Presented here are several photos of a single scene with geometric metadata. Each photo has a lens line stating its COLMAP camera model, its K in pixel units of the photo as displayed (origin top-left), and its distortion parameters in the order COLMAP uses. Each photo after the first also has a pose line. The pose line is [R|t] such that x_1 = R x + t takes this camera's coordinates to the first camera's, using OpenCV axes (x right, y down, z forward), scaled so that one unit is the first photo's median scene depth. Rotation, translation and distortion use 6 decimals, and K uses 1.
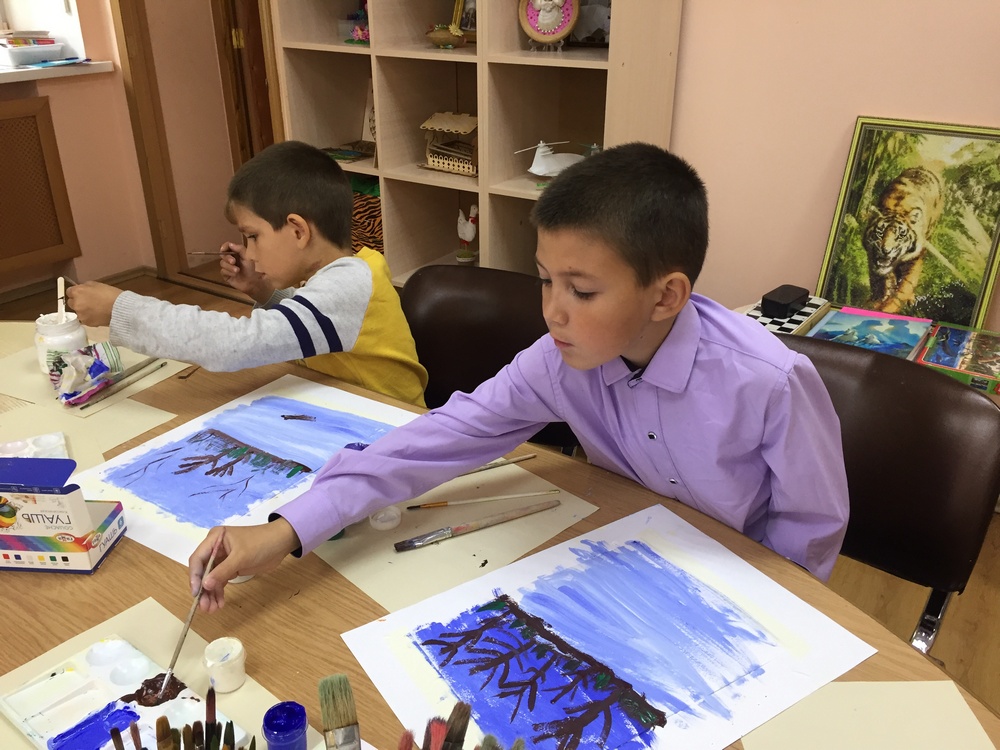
lens RADIAL K [[854.0, 0, 500.0], [0, 854.0, 375.0], [0, 0, 1]] dist [0.122563, -0.235604]
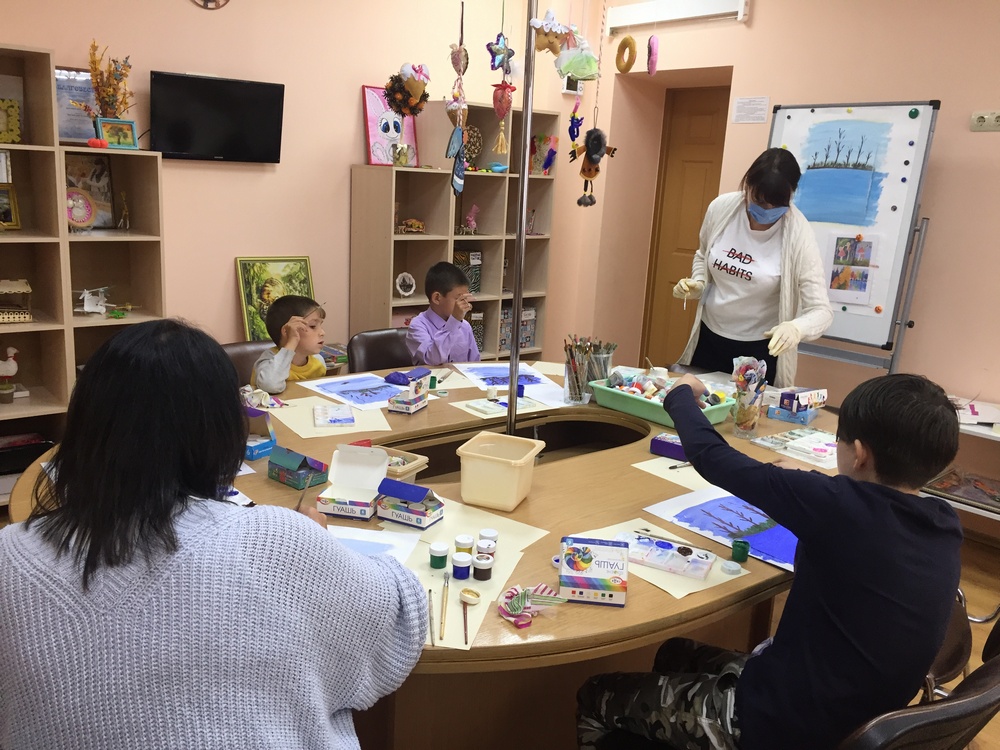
lens RADIAL K [[854.0, 0, 500.0], [0, 854.0, 375.0], [0, 0, 1]] dist [0.122563, -0.235604]
pose [[0.272605, -0.203299, 0.940402, -1.353647], [0.356033, 0.929352, 0.097703, -0.029701], [-0.893827, 0.308180, 0.325727, -0.091621]]
